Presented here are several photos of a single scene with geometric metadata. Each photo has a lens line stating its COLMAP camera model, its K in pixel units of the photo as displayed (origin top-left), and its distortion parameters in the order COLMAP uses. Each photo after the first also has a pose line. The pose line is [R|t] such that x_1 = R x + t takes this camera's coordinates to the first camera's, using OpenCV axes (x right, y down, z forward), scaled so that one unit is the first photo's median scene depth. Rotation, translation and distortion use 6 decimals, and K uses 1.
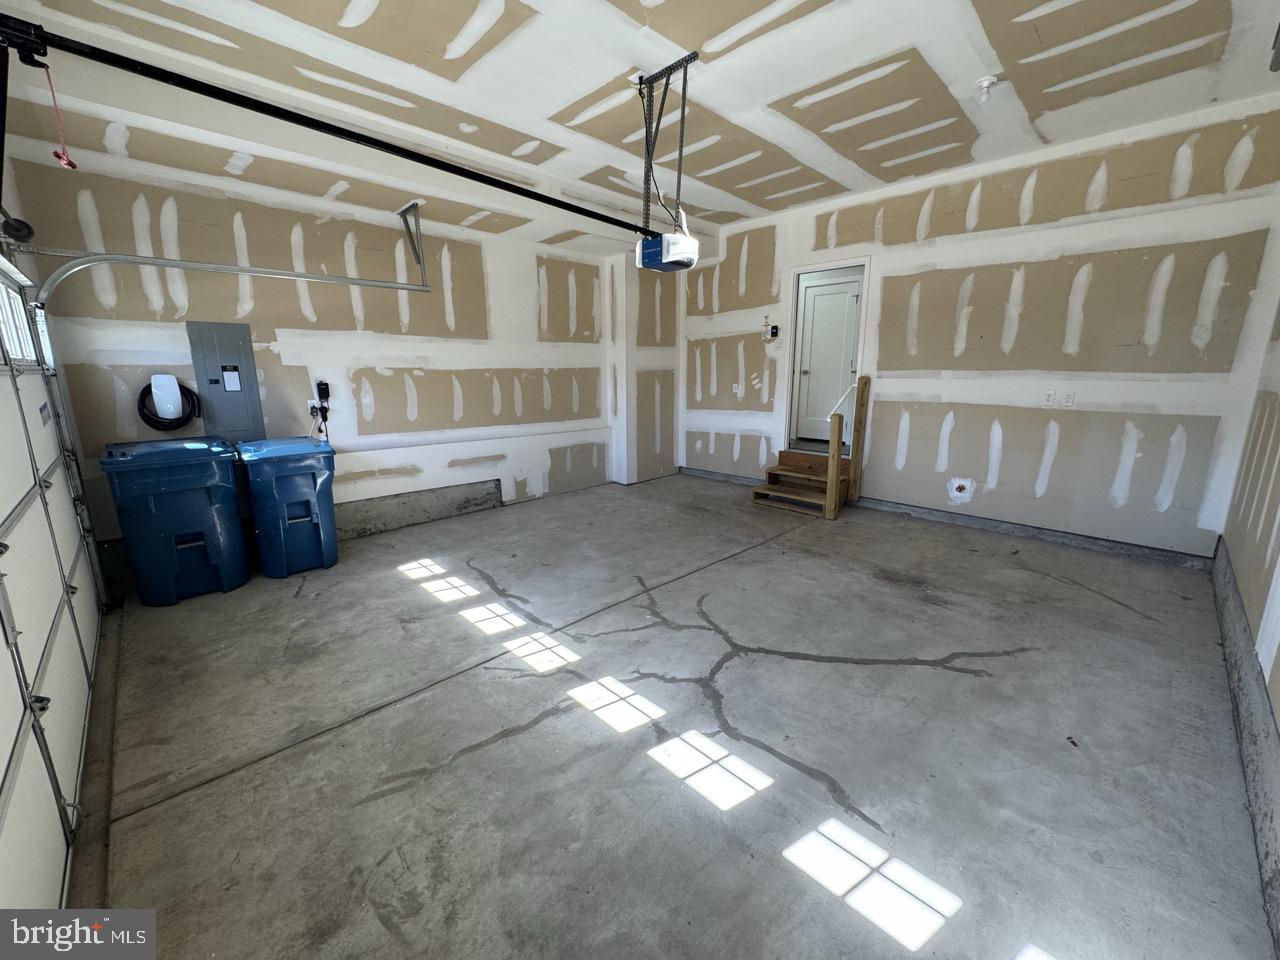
lens RADIAL K [[512.3, 0, 634.2], [0, 512.3, 477.8], [0, 0, 1]] dist [-0.001963, 0.000101]
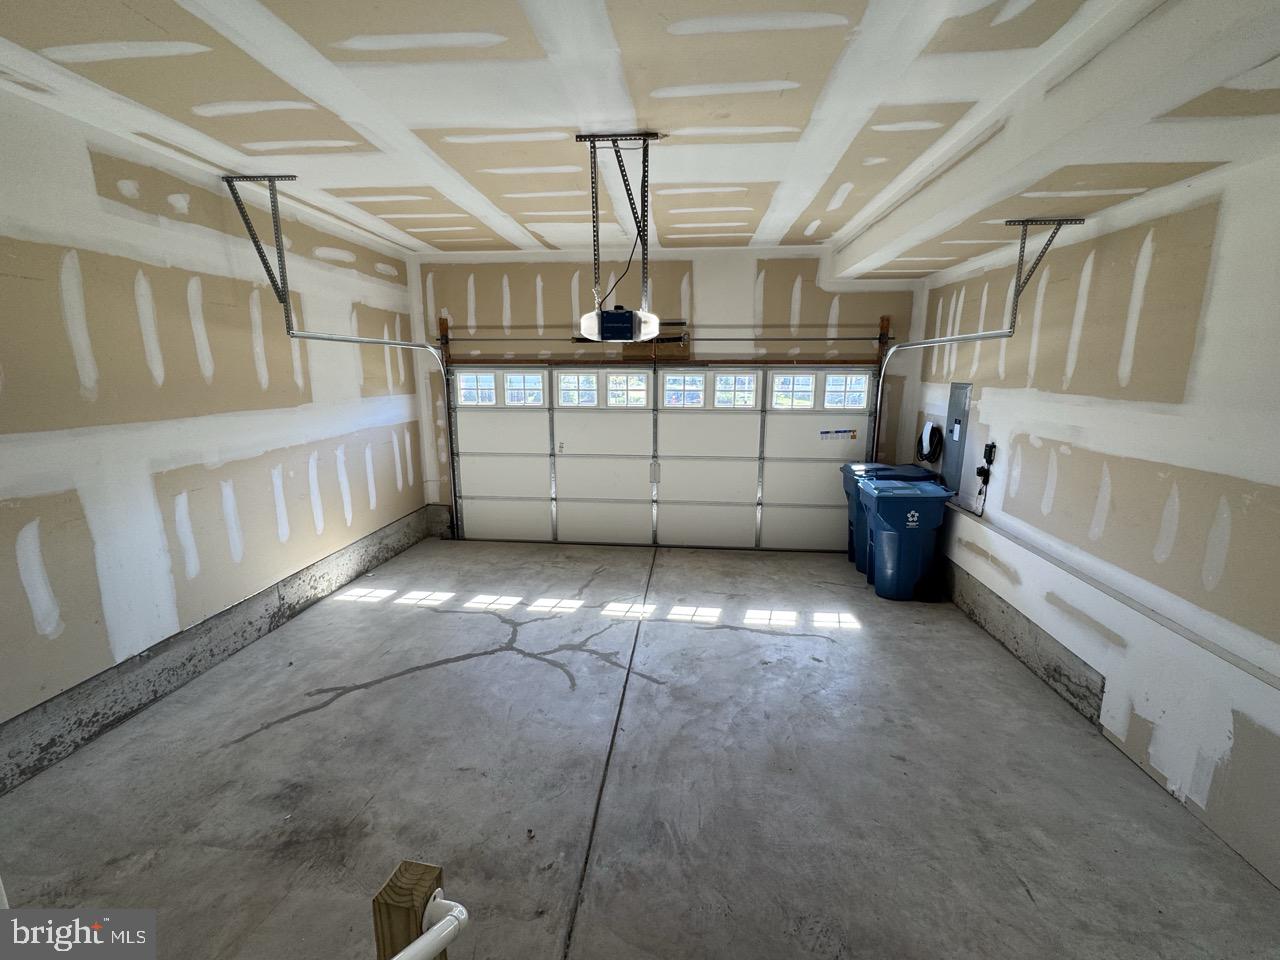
lens RADIAL K [[512.3, 0, 632.7], [0, 512.3, 473.8], [0, 0, 1]] dist [-0.001963, 0.000101]
pose [[-0.753267, 0.128271, -0.645085, 0.637297], [-0.139800, 0.927161, 0.347605, -0.489263], [0.642685, 0.352022, -0.680468, 1.645297]]
